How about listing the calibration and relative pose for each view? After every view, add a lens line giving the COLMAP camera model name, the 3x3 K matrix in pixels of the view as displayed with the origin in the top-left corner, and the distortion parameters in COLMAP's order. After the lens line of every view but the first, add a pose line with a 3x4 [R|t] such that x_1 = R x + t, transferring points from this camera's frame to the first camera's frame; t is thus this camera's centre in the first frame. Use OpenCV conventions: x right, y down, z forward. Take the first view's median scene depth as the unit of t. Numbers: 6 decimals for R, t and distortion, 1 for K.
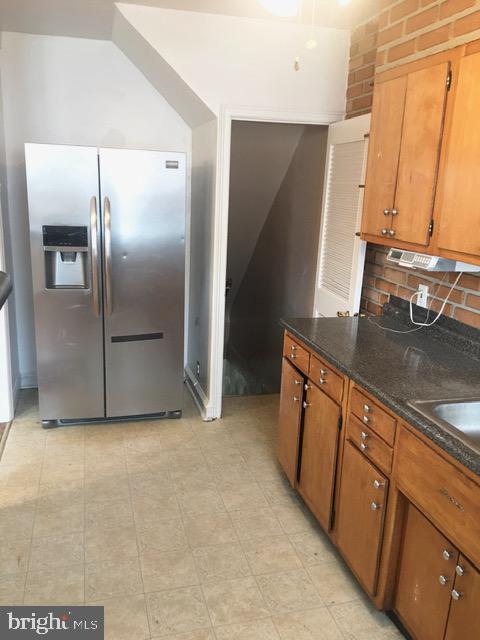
lens RADIAL K [[536.3, 0, 243.2], [0, 536.3, 320.0], [0, 0, 1]] dist [0.101739, -0.150444]
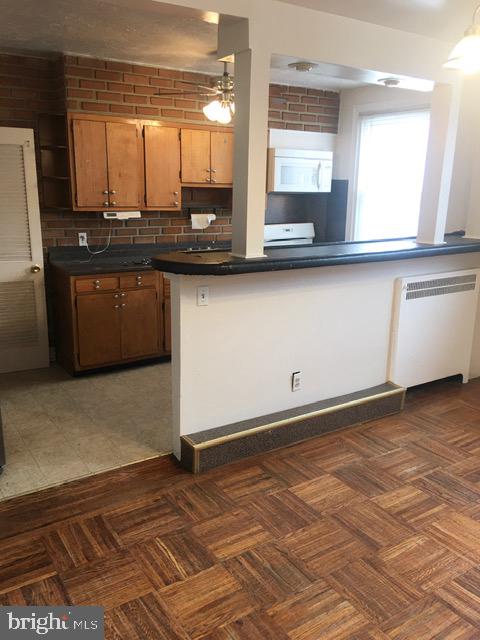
lens RADIAL K [[536.3, 0, 241.7], [0, 536.3, 320.6], [0, 0, 1]] dist [0.101739, -0.150444]
pose [[-0.308698, -0.272884, 0.911175, -1.544509], [0.202876, 0.917027, 0.343370, -0.307942], [-0.929272, 0.290853, -0.227723, 1.006112]]
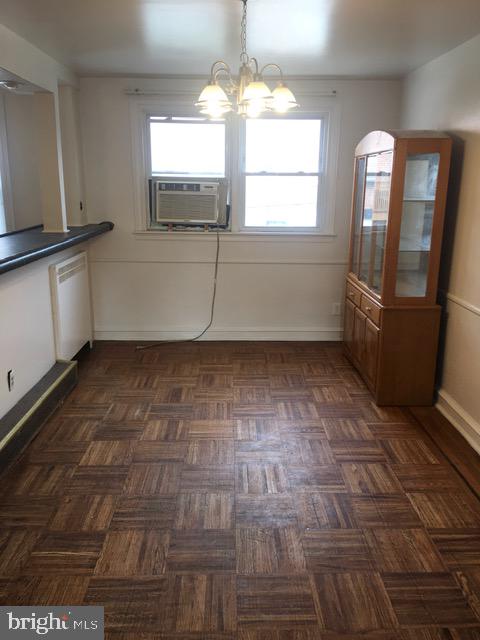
lens RADIAL K [[536.3, 0, 243.9], [0, 536.3, 315.9], [0, 0, 1]] dist [0.101739, -0.150444]
pose [[-0.967960, -0.106724, 0.227298, -1.255078], [0.013194, 0.882320, 0.470466, -0.442741], [-0.250759, 0.458391, -0.852642, 1.538392]]
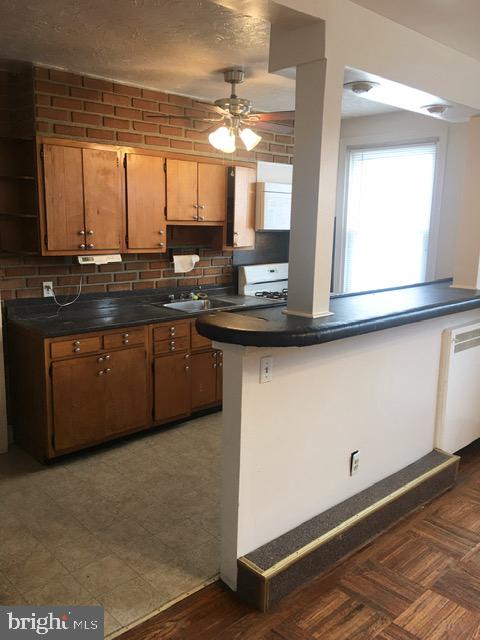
lens RADIAL K [[536.3, 0, 239.8], [0, 536.3, 318.5], [0, 0, 1]] dist [0.101739, -0.150444]
pose [[-0.462853, -0.204424, 0.862542, -1.188447], [0.181363, 0.930623, 0.317882, -0.343019], [-0.867683, 0.303566, -0.393667, 1.160226]]
